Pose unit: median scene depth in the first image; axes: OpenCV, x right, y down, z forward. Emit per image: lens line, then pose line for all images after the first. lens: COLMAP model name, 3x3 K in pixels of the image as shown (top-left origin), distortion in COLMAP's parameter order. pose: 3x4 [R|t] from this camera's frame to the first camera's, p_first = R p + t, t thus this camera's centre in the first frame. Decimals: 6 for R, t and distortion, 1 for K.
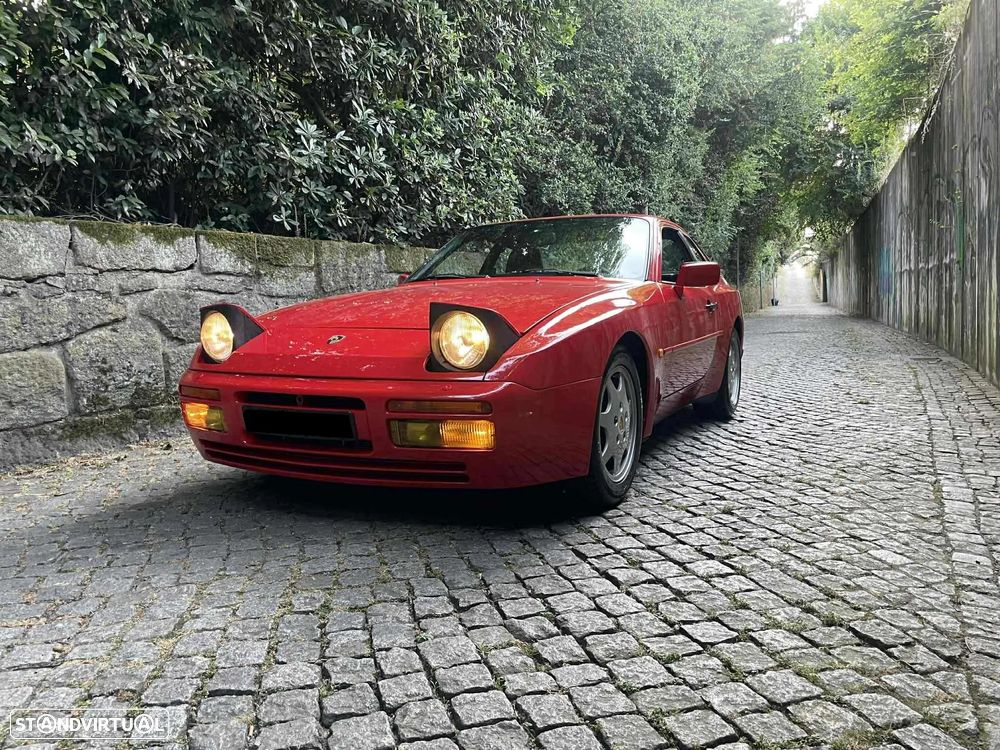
lens RADIAL K [[923.3, 0, 500.0], [0, 923.3, 375.0], [0, 0, 1]] dist [0.117570, -0.187077]
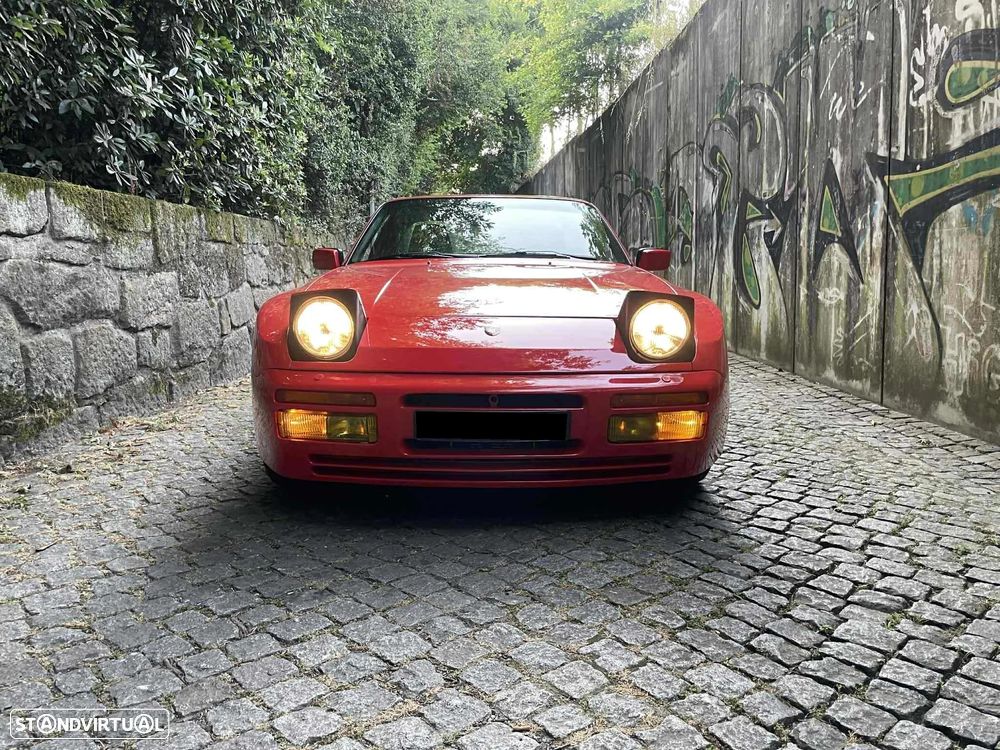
lens RADIAL K [[923.3, 0, 500.0], [0, 923.3, 375.0], [0, 0, 1]] dist [0.117570, -0.187077]
pose [[0.838221, -0.044818, 0.543486, -0.432011], [0.024171, 0.998691, 0.045077, -0.023393], [-0.544795, -0.024648, 0.838207, 0.155937]]
